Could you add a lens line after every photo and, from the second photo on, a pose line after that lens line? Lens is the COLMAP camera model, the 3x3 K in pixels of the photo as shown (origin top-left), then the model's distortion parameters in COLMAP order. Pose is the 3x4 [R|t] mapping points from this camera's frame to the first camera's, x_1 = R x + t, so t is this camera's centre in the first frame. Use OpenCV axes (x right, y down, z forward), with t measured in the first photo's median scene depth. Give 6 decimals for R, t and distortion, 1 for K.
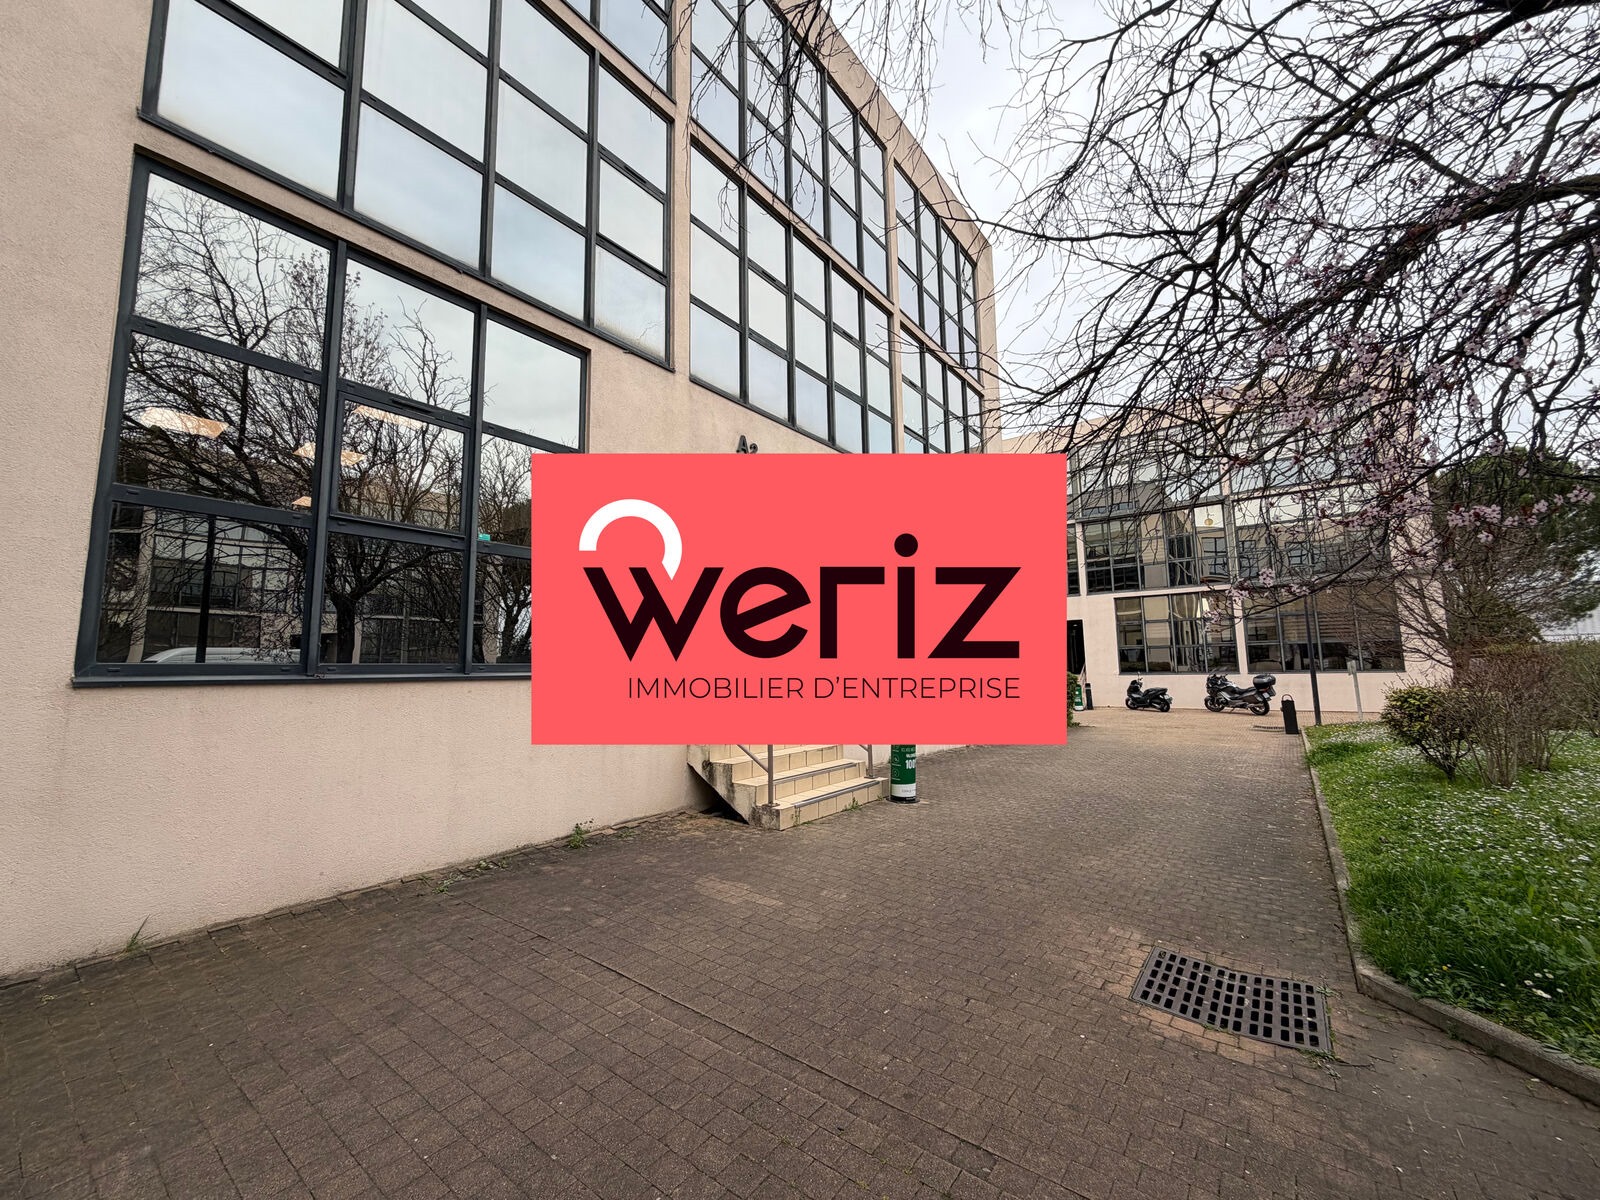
lens RADIAL K [[635.1, 0, 797.3], [0, 635.1, 601.0], [0, 0, 1]] dist [0.000285, 0.000089]
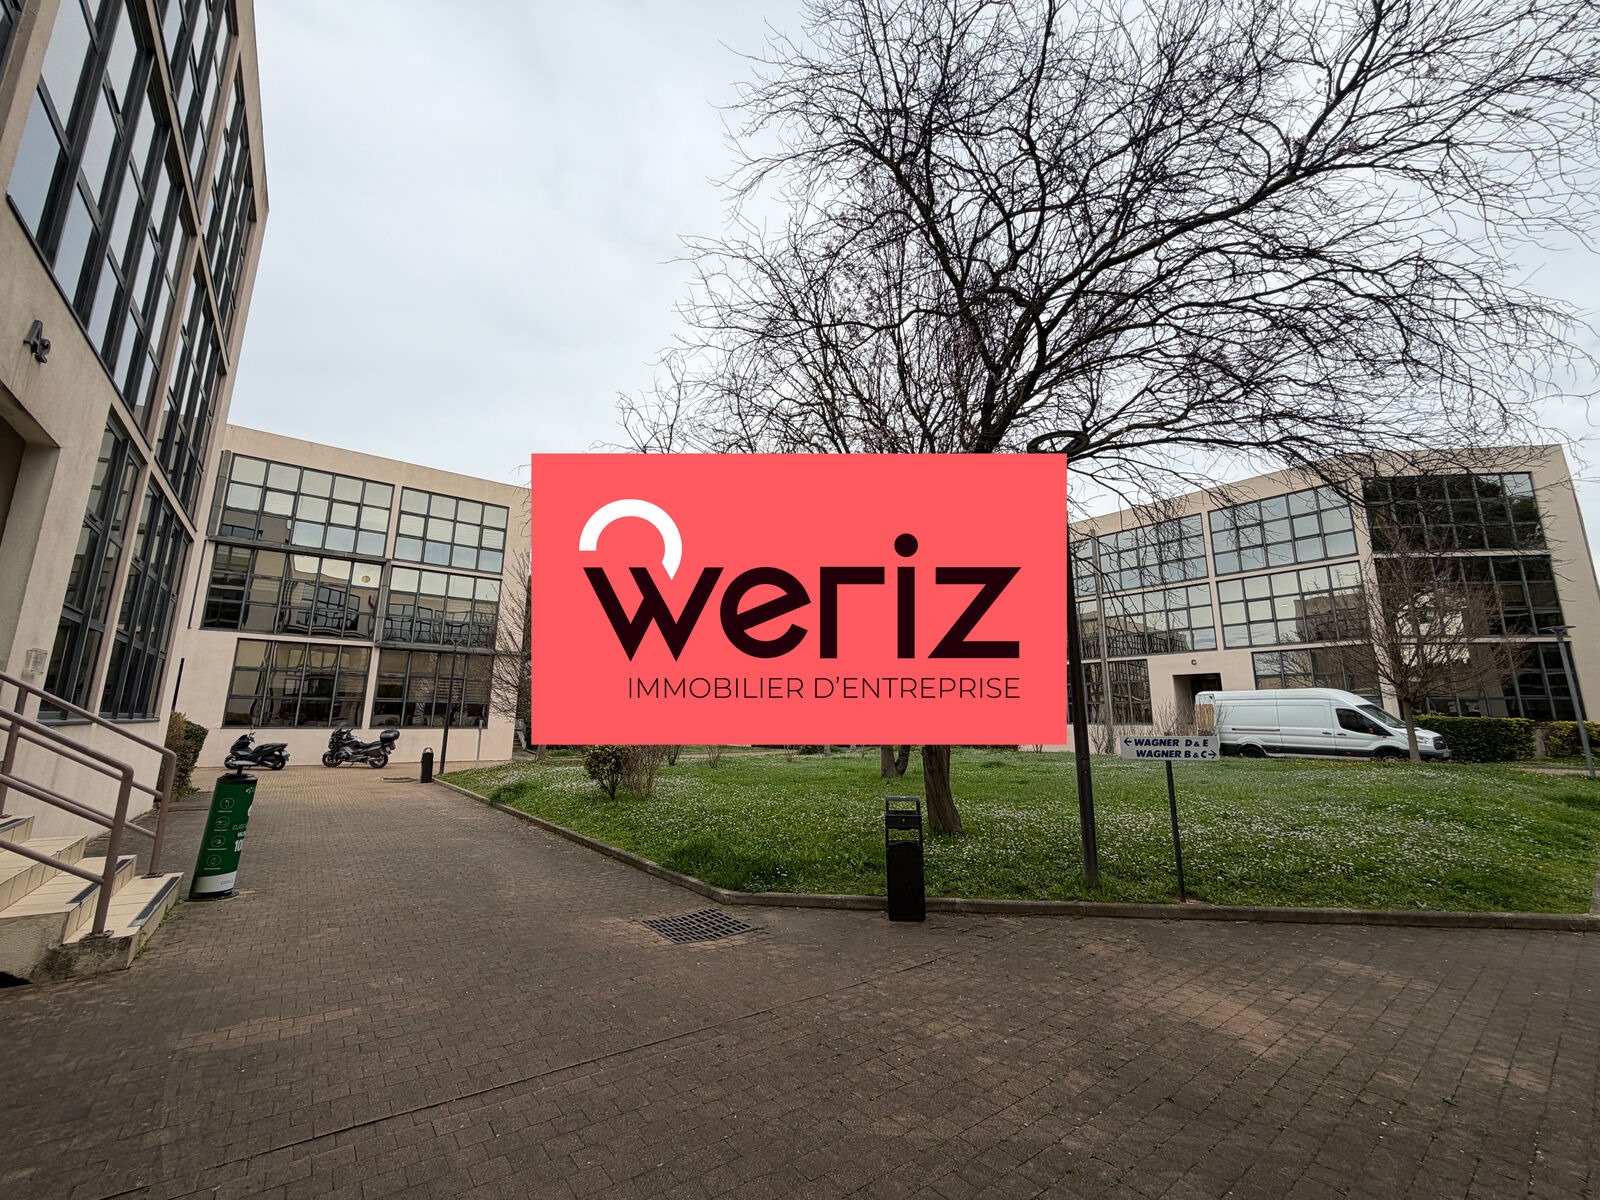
lens RADIAL K [[635.1, 0, 794.6], [0, 635.1, 600.0], [0, 0, 1]] dist [0.000285, 0.000089]
pose [[0.262075, 0.200132, 0.944068, -0.737279], [-0.119763, 0.977443, -0.173961, 0.024989], [-0.957587, -0.067473, 0.280132, 0.239136]]
